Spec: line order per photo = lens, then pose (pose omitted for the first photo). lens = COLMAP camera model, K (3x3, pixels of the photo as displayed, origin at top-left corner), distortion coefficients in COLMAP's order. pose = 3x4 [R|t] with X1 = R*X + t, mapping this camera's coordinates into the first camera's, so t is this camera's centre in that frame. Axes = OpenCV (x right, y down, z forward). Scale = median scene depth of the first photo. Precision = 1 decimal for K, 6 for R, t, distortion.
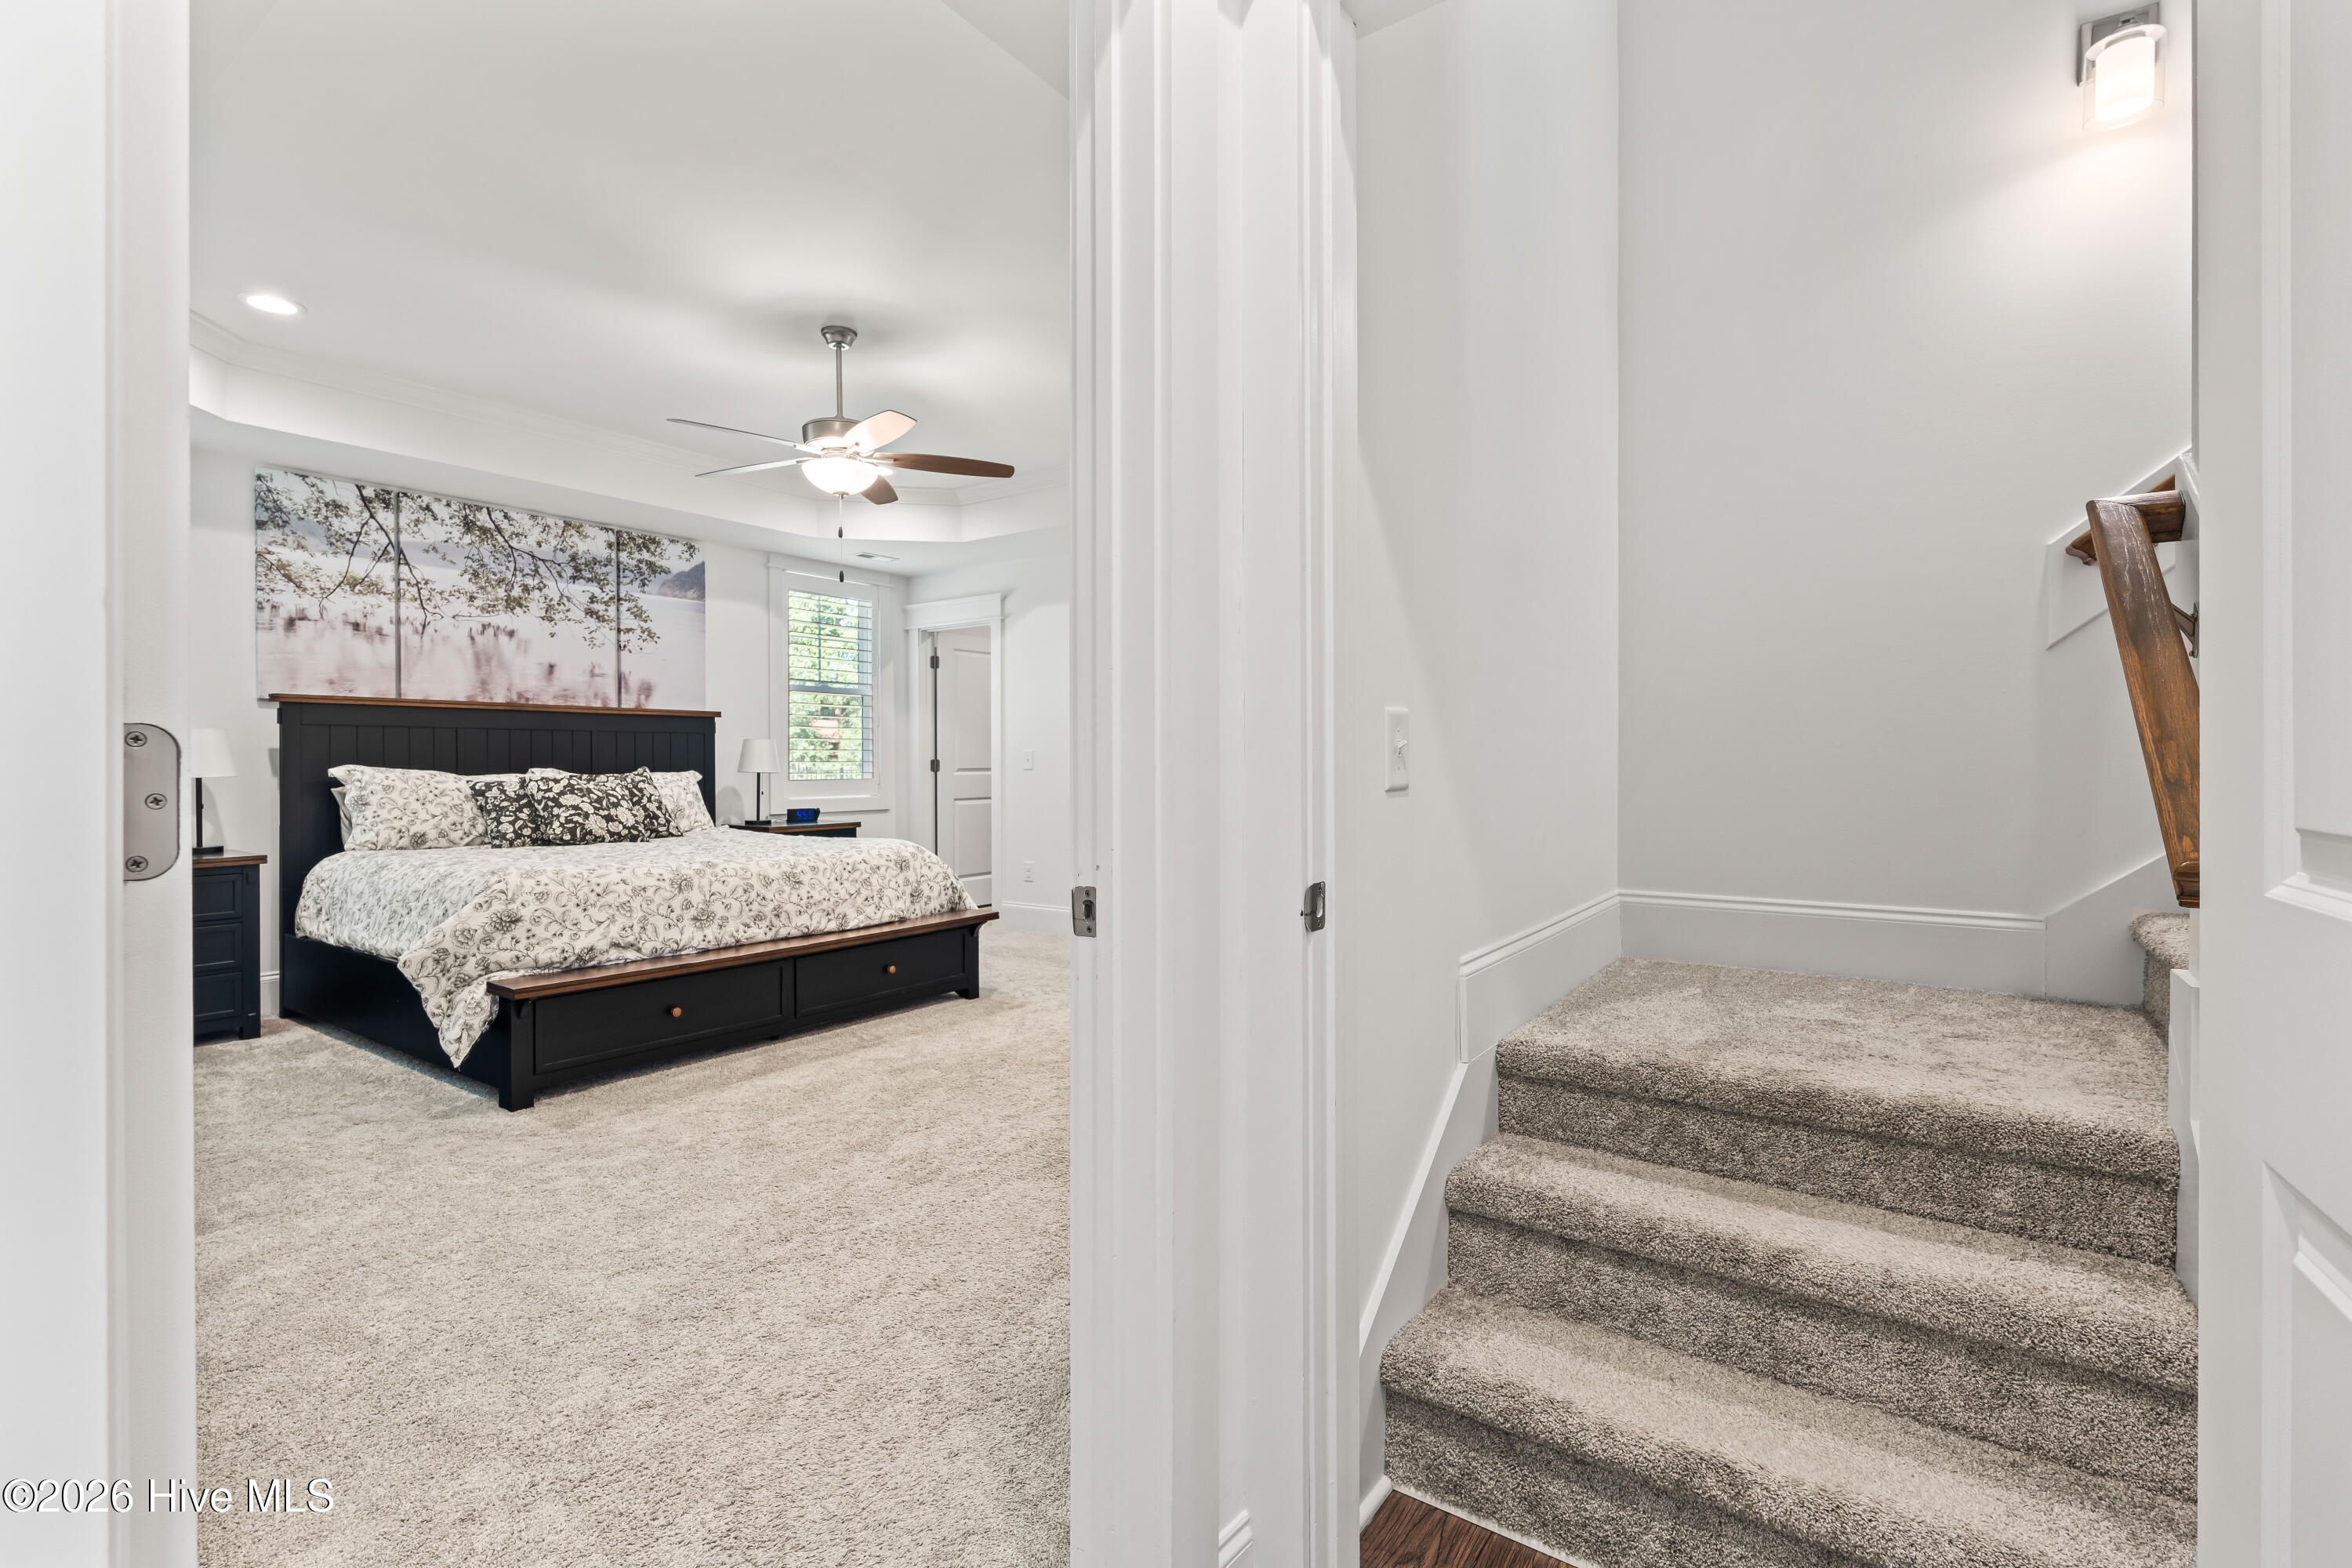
lens RADIAL K [[1044.7, 0, 1176.0], [0, 1044.7, 760.8], [0, 0, 1]] dist [-0.002866, -0.000903]
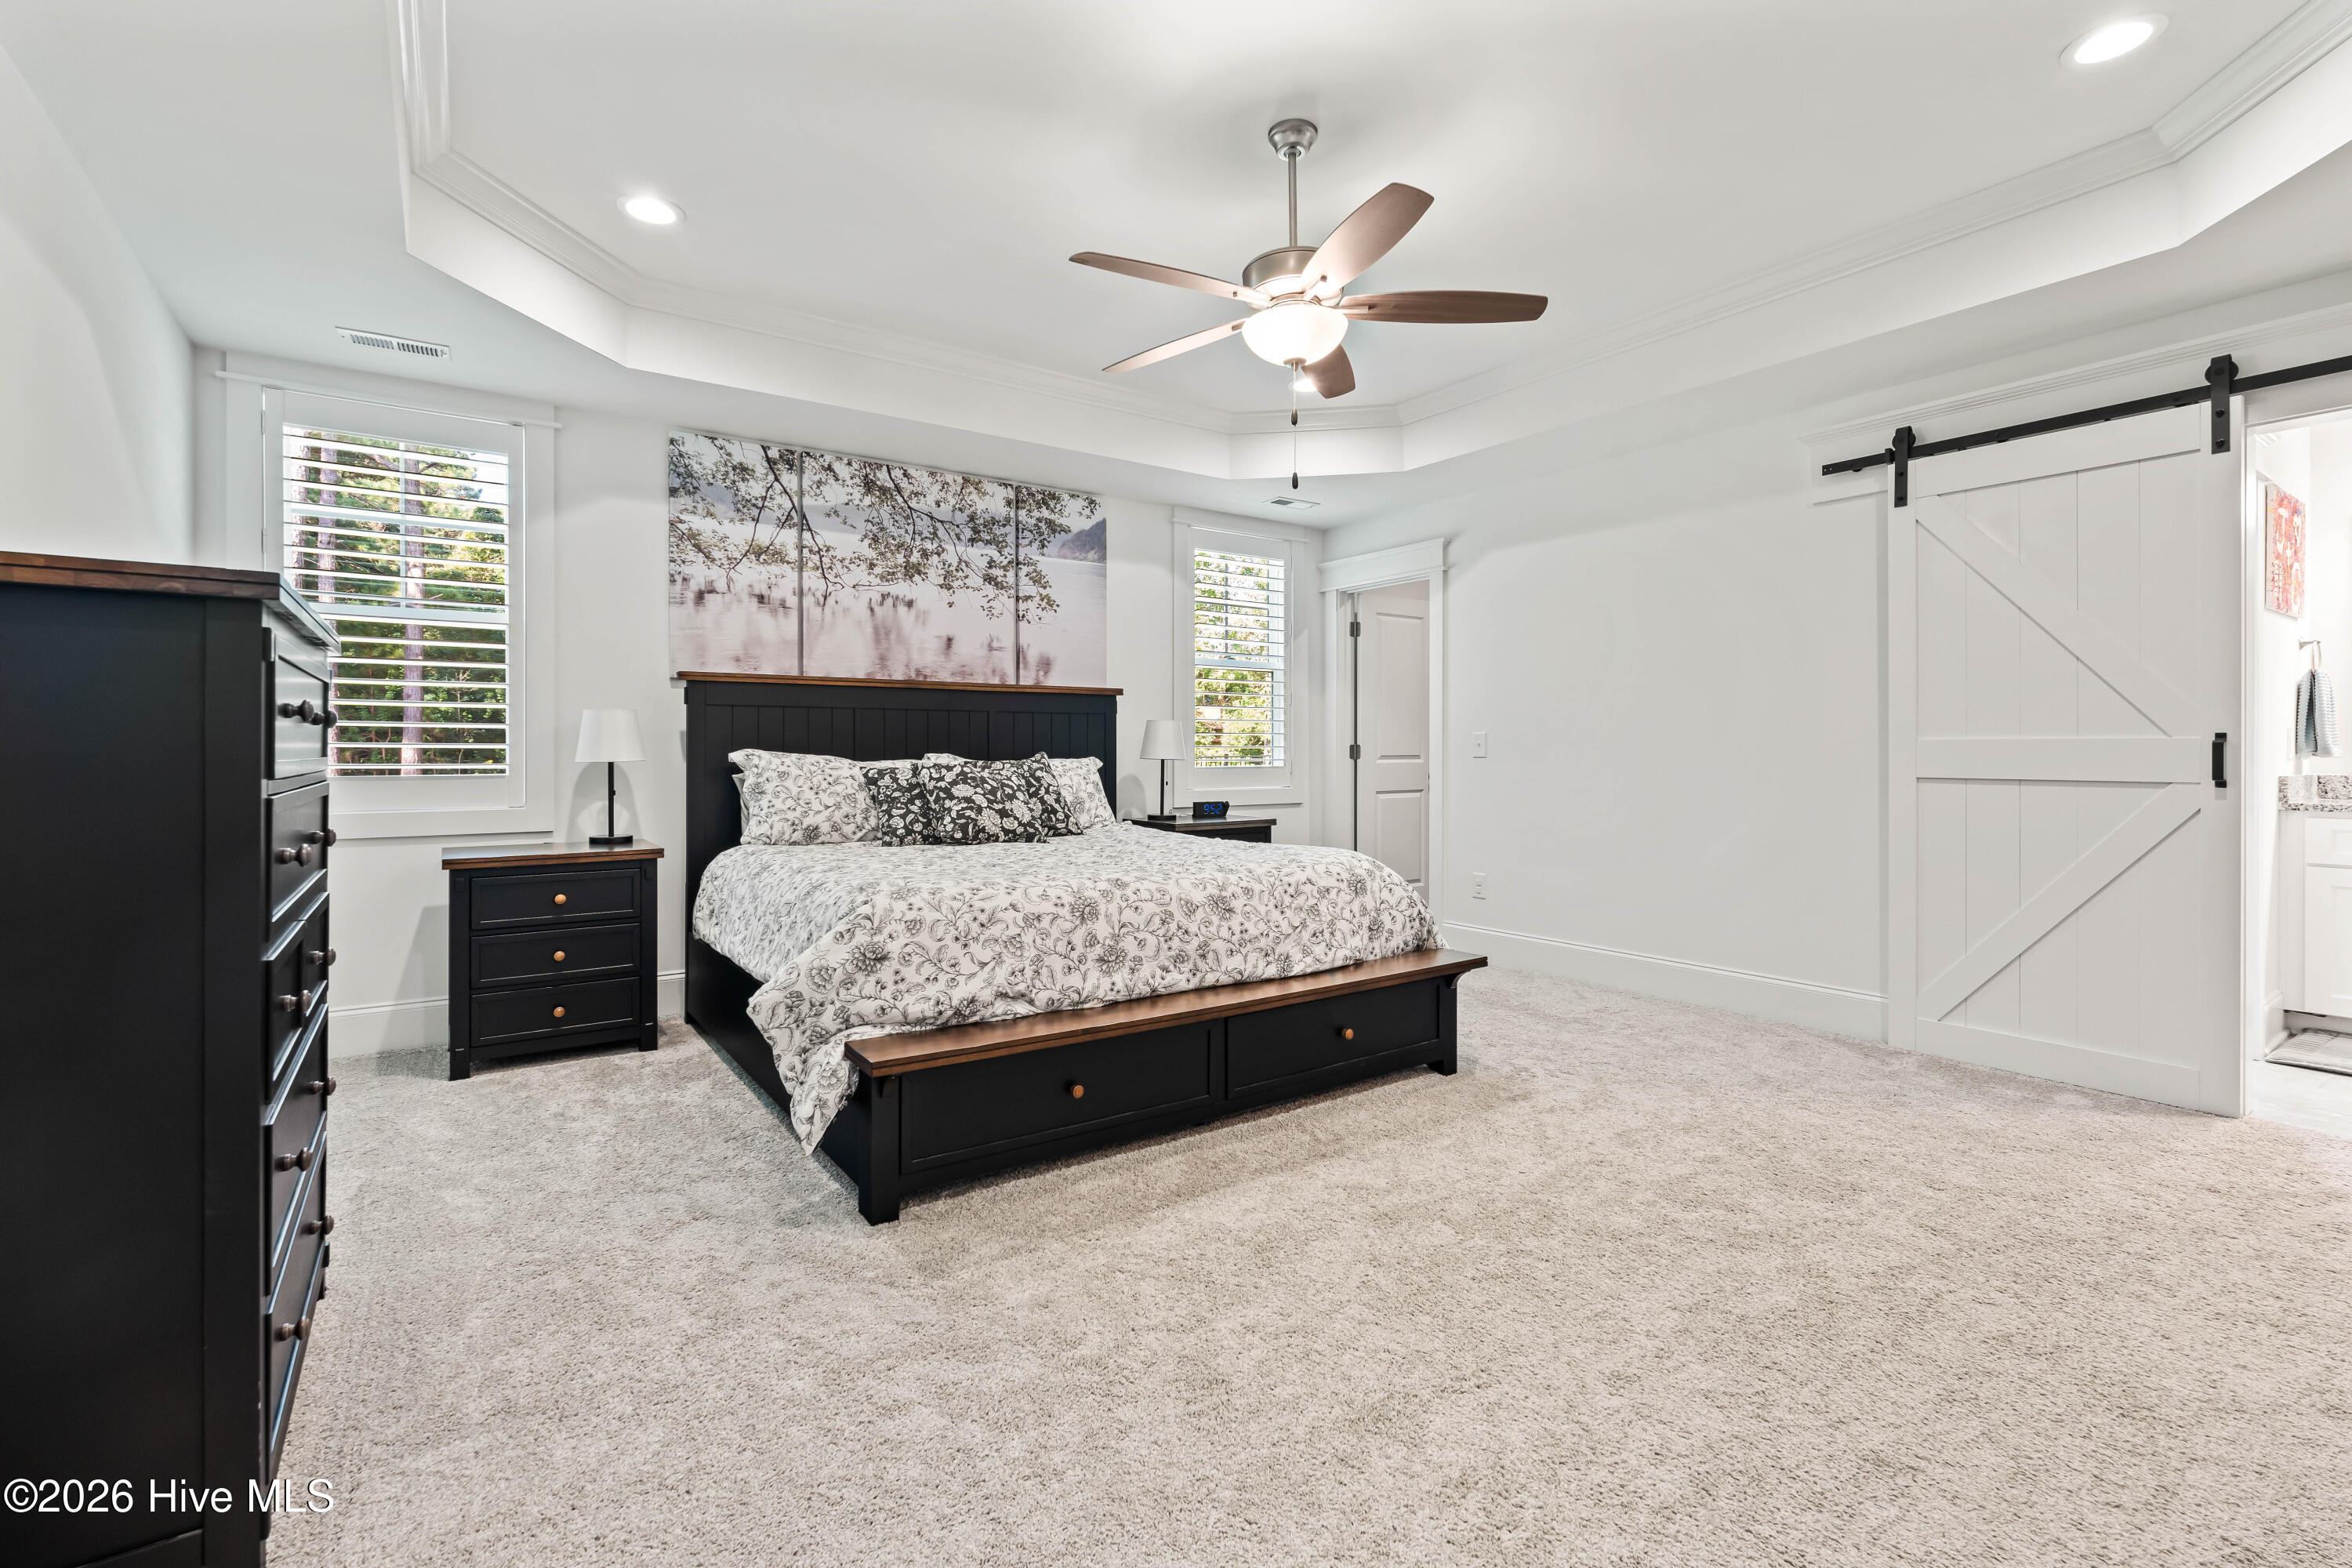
lens RADIAL K [[1044.7, 0, 1188.7], [0, 1044.7, 735.1], [0, 0, 1]] dist [-0.002866, -0.000903]
pose [[0.944038, -0.002065, -0.329831, -0.128082], [-0.002025, 0.999925, -0.012054, 0.002134], [0.329831, 0.012047, 0.943963, 0.260776]]
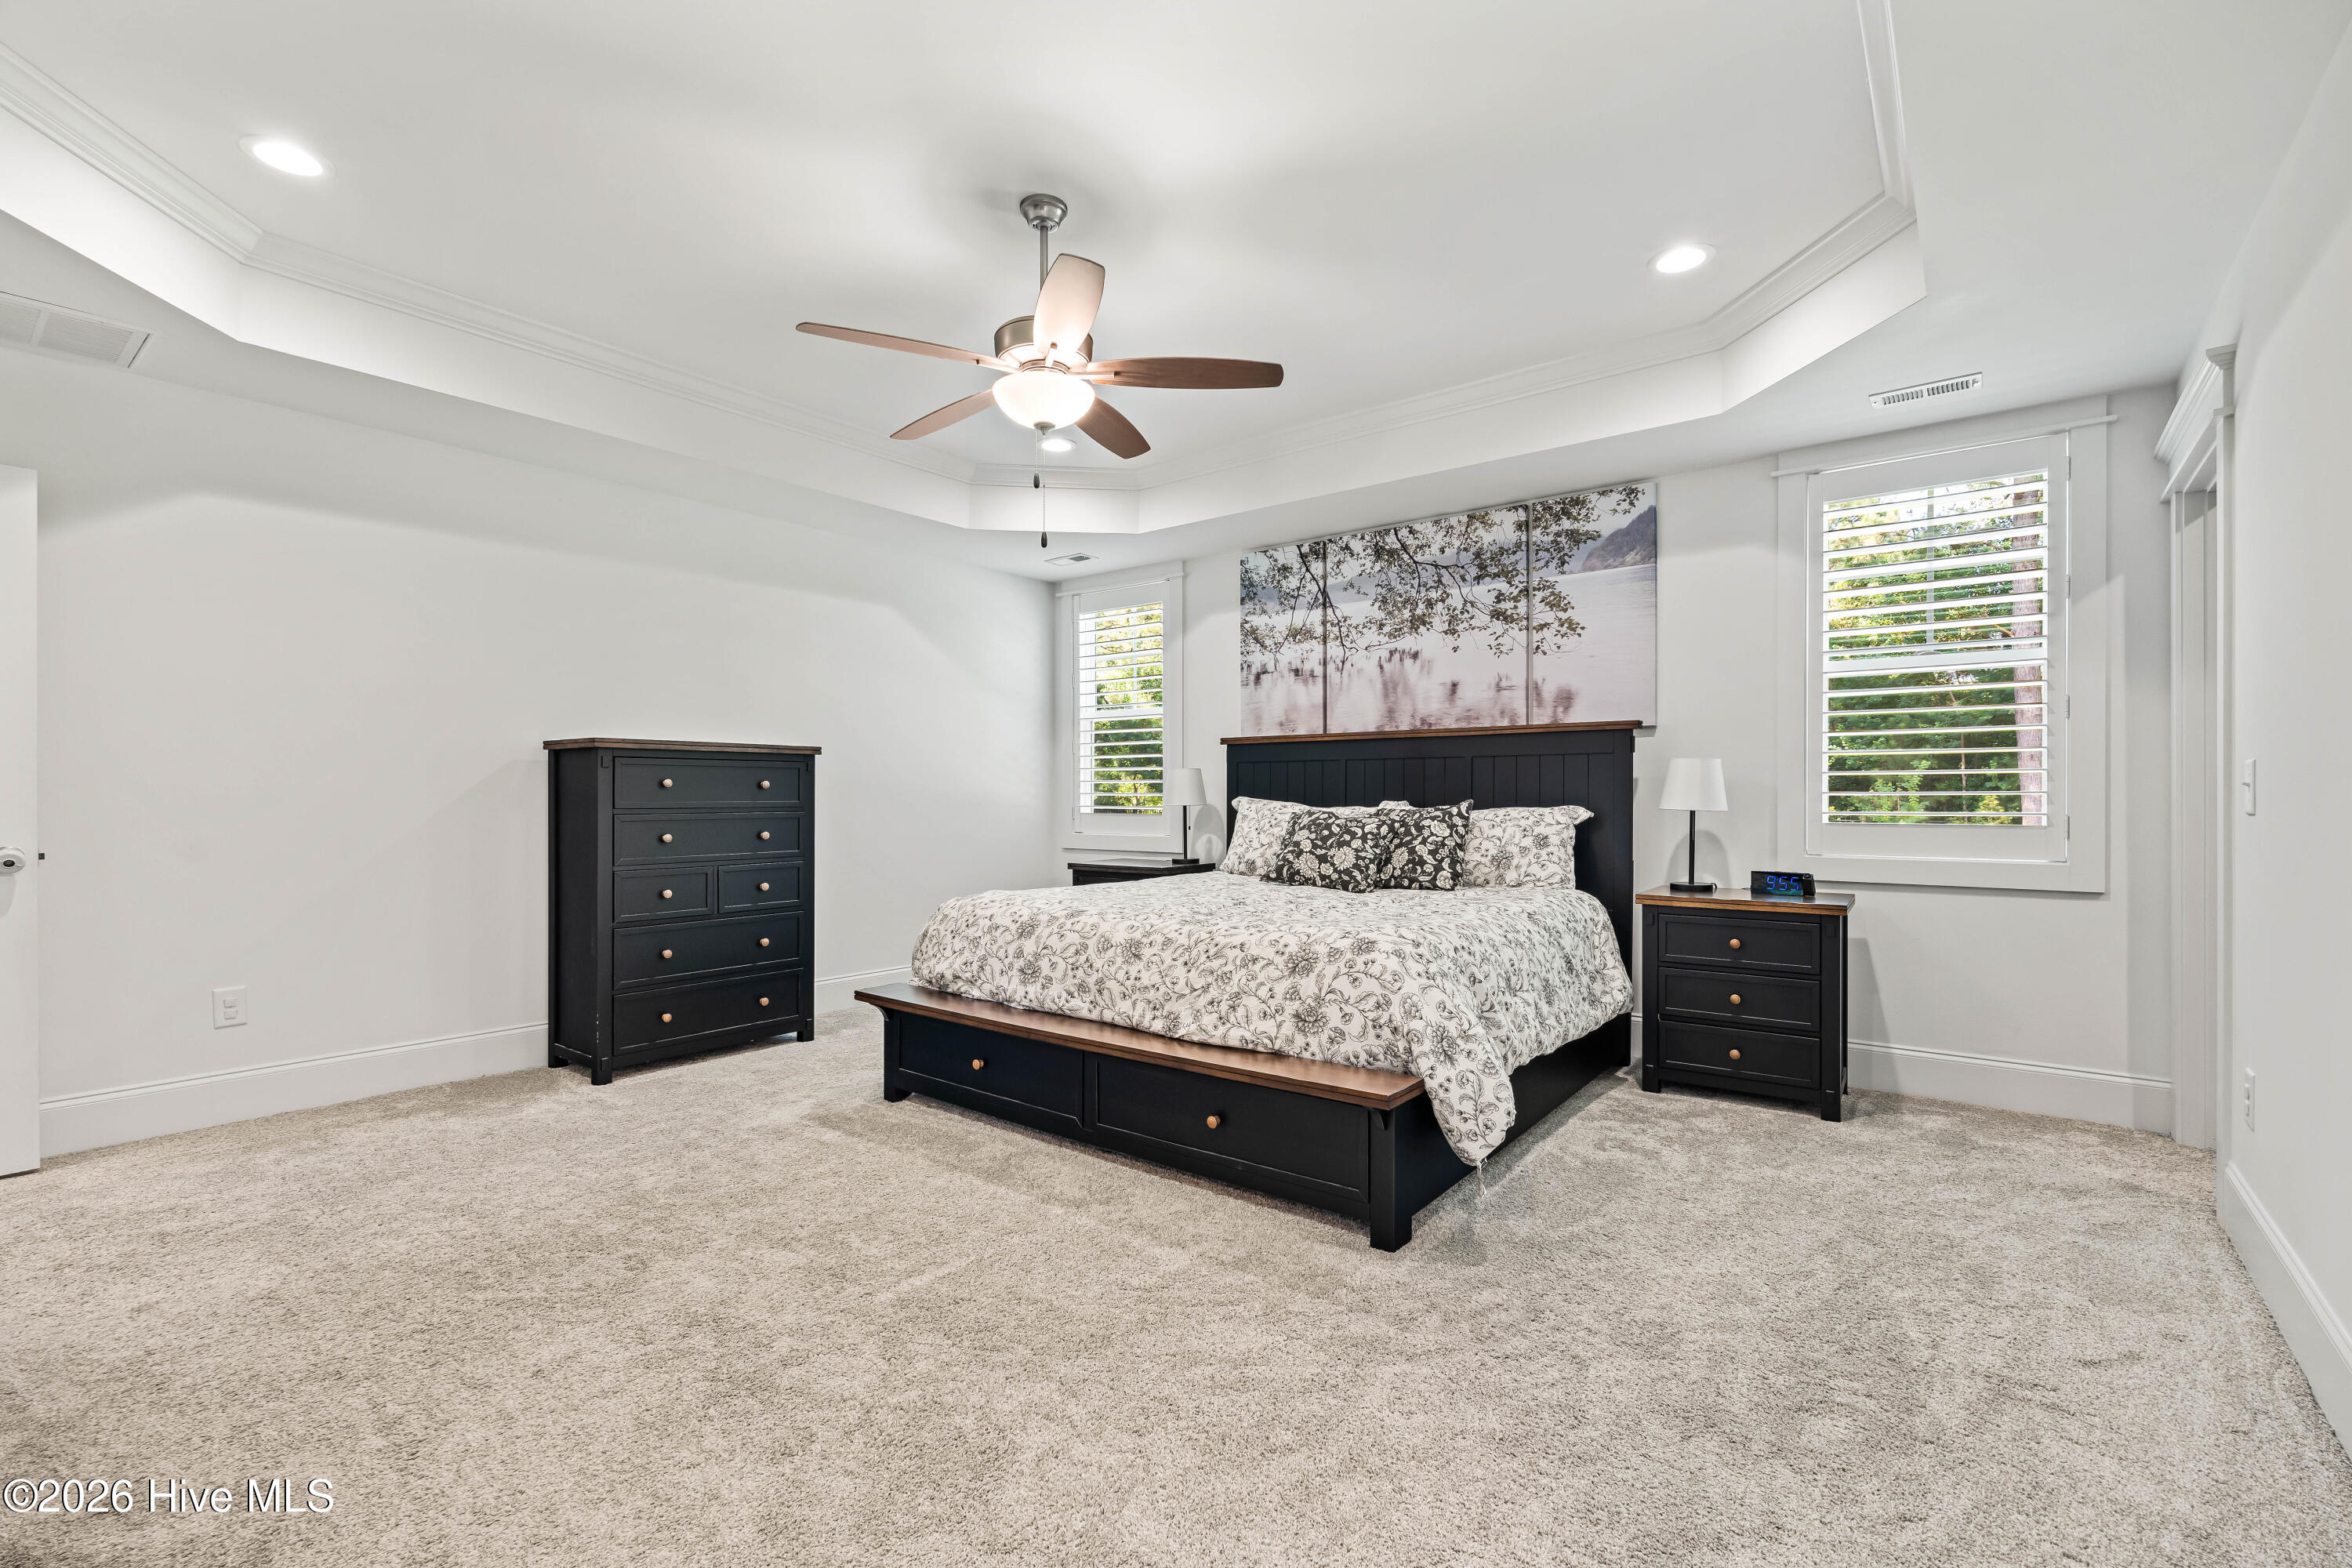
lens RADIAL K [[1044.7, 0, 1138.3], [0, 1044.7, 765.9], [0, 0, 1]] dist [-0.002866, -0.000903]
pose [[-0.062790, -0.027900, -0.997637, 0.338893], [0.000927, 0.999607, -0.028014, 0.001954], [0.998026, -0.002684, -0.062739, 0.921713]]
